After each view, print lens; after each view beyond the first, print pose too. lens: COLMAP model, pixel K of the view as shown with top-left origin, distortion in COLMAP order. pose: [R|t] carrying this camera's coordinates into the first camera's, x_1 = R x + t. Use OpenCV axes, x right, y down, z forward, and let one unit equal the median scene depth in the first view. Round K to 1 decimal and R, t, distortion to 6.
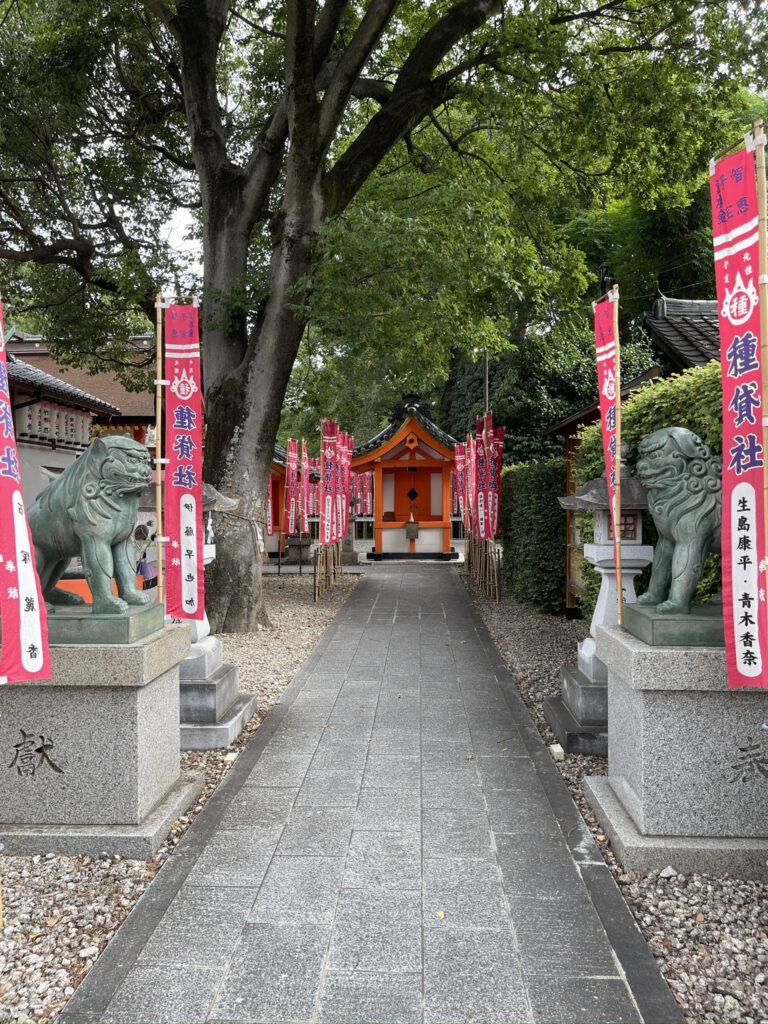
lens RADIAL K [[726.7, 0, 384.0], [0, 726.7, 512.0], [0, 0, 1]] dist [0.003084, -0.001497]
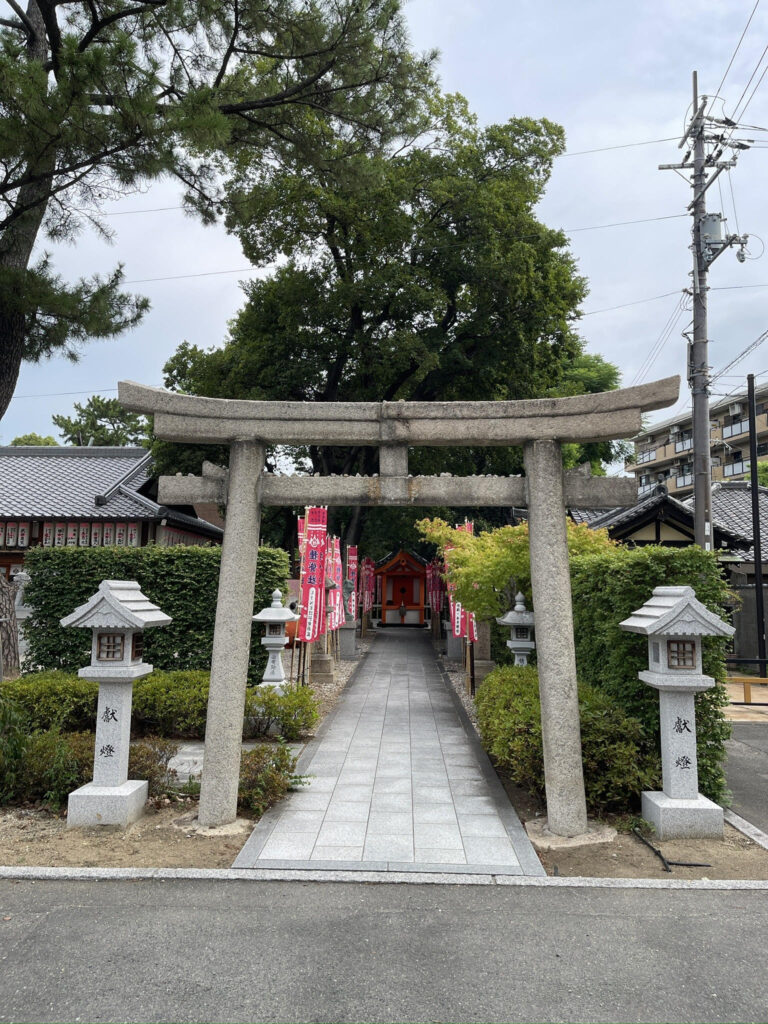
lens RADIAL K [[726.7, 0, 384.0], [0, 726.7, 512.0], [0, 0, 1]] dist [0.003084, -0.001497]
pose [[0.999586, 0.018120, 0.022345, -0.051444], [-0.015249, 0.992344, -0.122557, 0.003768], [-0.024395, 0.122165, 0.992210, -0.805751]]
